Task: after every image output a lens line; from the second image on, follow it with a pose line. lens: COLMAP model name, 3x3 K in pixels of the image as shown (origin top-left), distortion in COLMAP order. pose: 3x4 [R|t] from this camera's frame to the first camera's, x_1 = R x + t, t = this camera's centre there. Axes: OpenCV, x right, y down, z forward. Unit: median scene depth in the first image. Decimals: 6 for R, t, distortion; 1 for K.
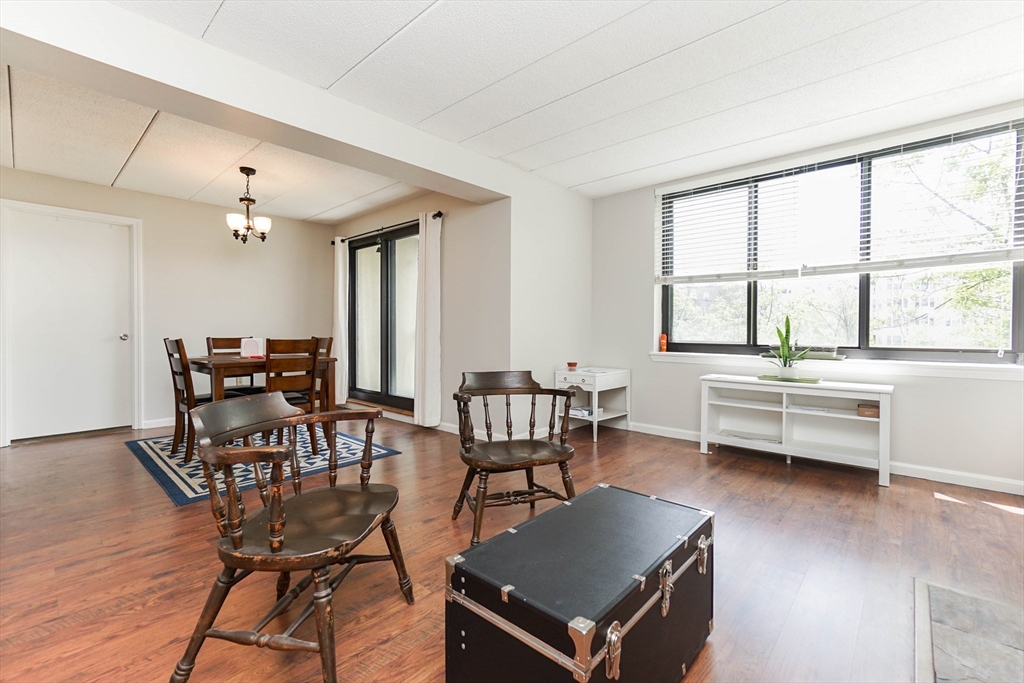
lens RADIAL K [[441.6, 0, 512.0], [0, 441.6, 341.5], [0, 0, 1]] dist [-0.000909, 0.000353]
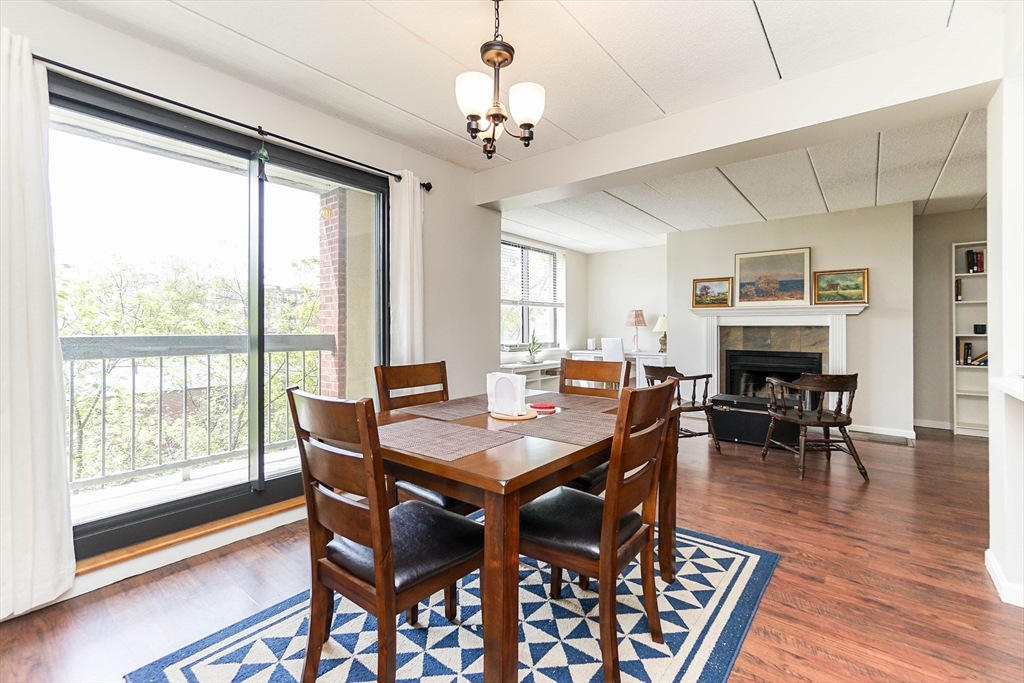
lens RADIAL K [[450.4, 0, 514.2], [0, 450.4, 322.5], [0, 0, 1]] dist [-0.001927, 0.010029]
pose [[-0.061686, 0.003758, 0.998089, -1.100049], [0.028447, 0.999593, -0.002006, -0.069121], [-0.997690, 0.028269, -0.061768, 1.064381]]
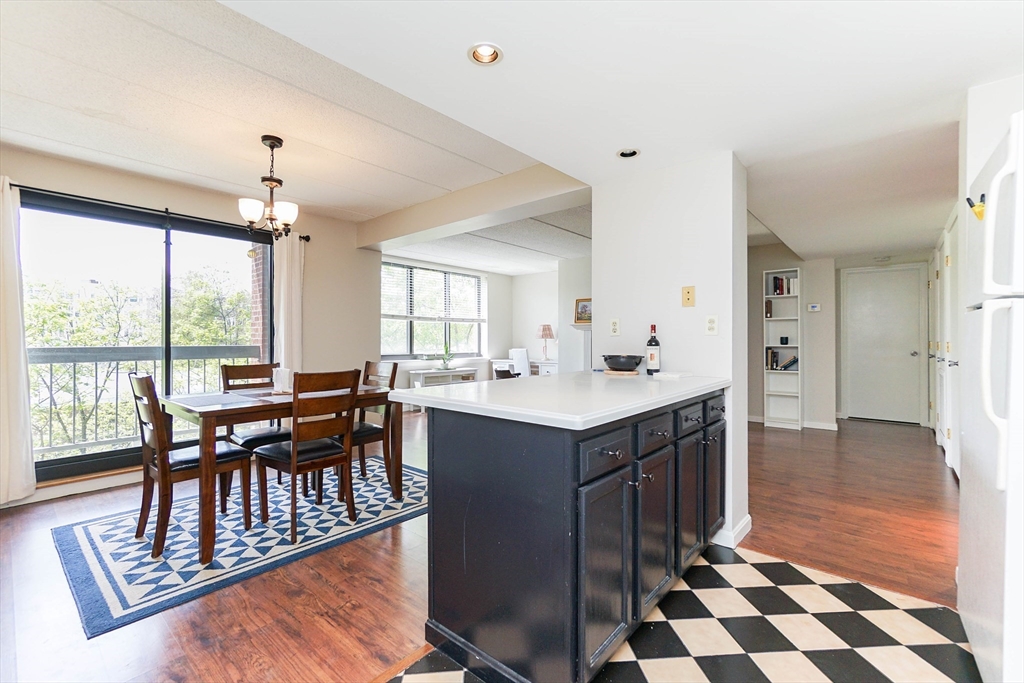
lens RADIAL K [[446.6, 0, 512.5], [0, 446.6, 336.7], [0, 0, 1]] dist [0.013867, 0.000240]
pose [[-0.027303, -0.002372, 0.999624, -1.437421], [0.031605, 0.999495, 0.003235, -0.064118], [-0.999127, 0.031681, -0.027214, 0.651497]]
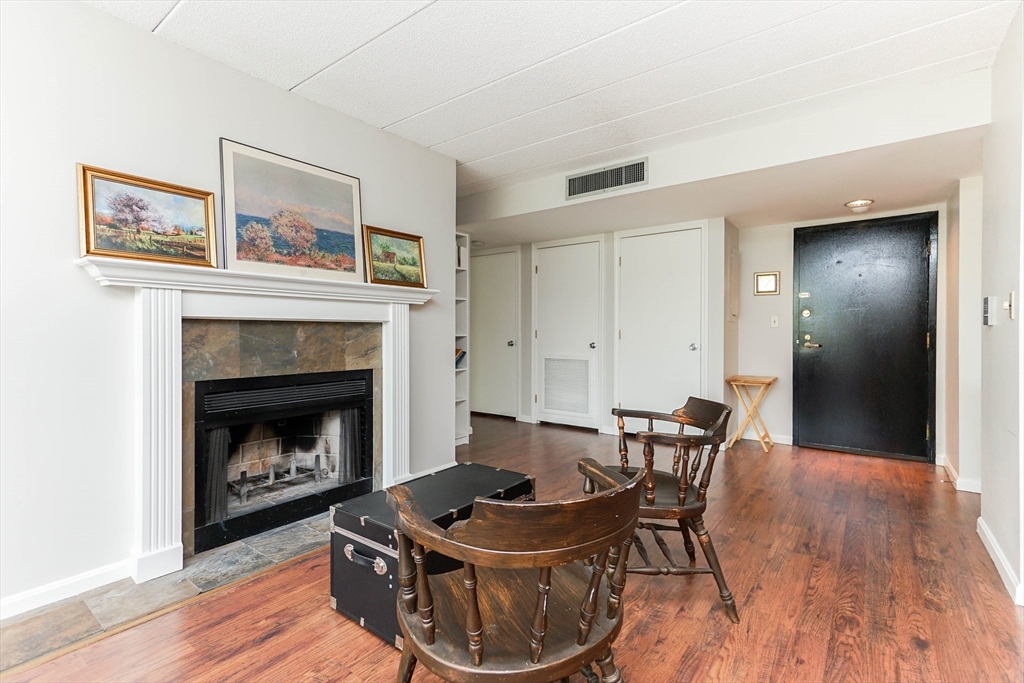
lens RADIAL K [[472.2, 0, 534.0], [0, 472.2, 341.4], [0, 0, 1]] dist [-0.001441, -0.000009]
pose [[-0.994273, -0.003049, -0.106829, 0.022489], [-0.008386, 0.998737, 0.049541, -0.044371], [0.106543, 0.050153, -0.993042, 0.900175]]
